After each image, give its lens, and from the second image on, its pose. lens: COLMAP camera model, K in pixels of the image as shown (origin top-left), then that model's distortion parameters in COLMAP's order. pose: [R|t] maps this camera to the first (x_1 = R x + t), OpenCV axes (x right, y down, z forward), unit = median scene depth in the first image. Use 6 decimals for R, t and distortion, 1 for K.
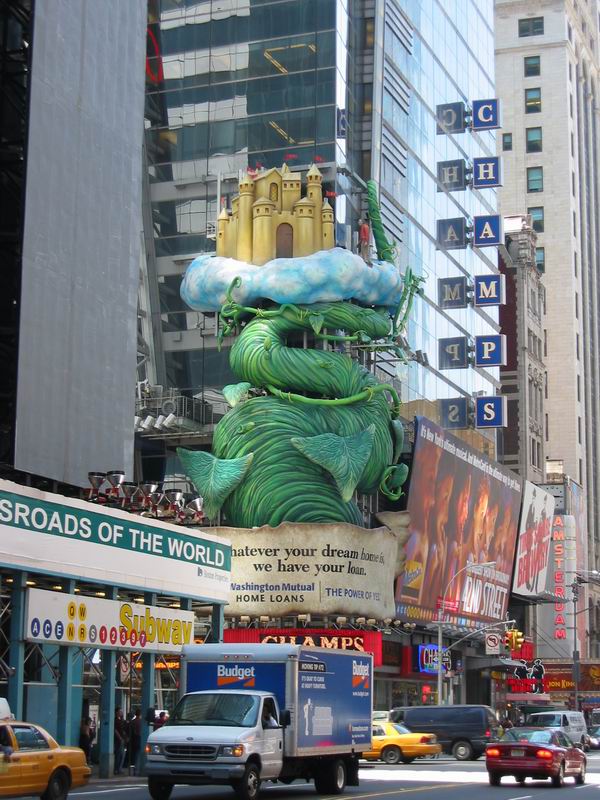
lens RADIAL K [[1660.8, 0, 300.9], [0, 1660.8, 399.4], [0, 0, 1]] dist [-0.110722, 0.000000]
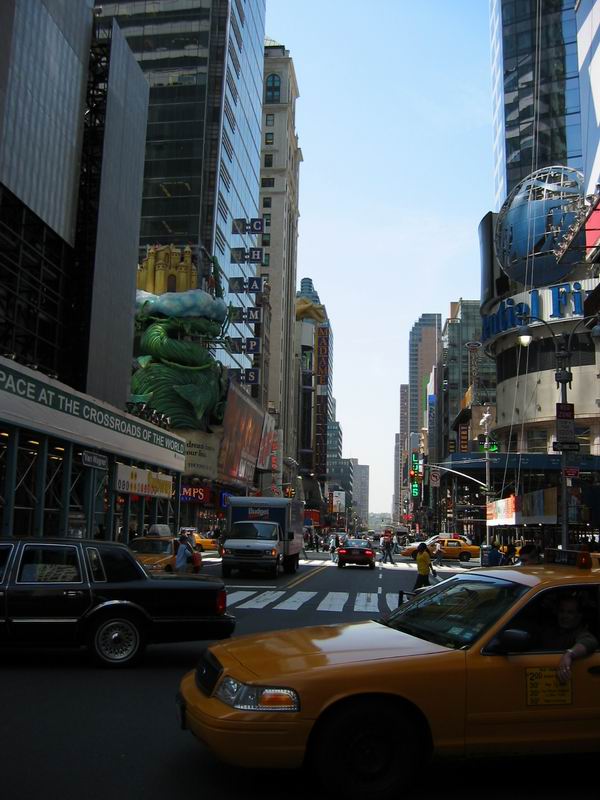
lens RADIAL K [[839.2, 0, 297.4], [0, 839.2, 399.9], [0, 0, 1]] dist [-0.115680, 0.000000]
pose [[0.971317, 0.050252, 0.232417, -0.085764], [-0.059513, 0.997682, 0.033005, -0.000926], [-0.230219, -0.045890, 0.972056, 0.012464]]
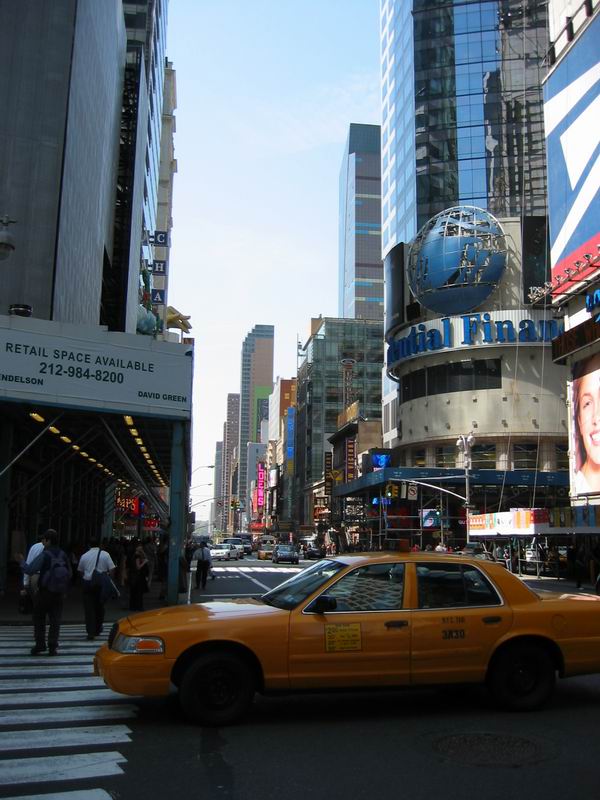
lens RADIAL K [[839.2, 0, 300.6], [0, 839.2, 401.7], [0, 0, 1]] dist [-0.115680, 0.000000]
pose [[0.895511, 0.076662, 0.438387, -0.222744], [-0.089845, 0.995912, 0.009372, -0.000636], [-0.435876, -0.047780, 0.898737, 0.015302]]
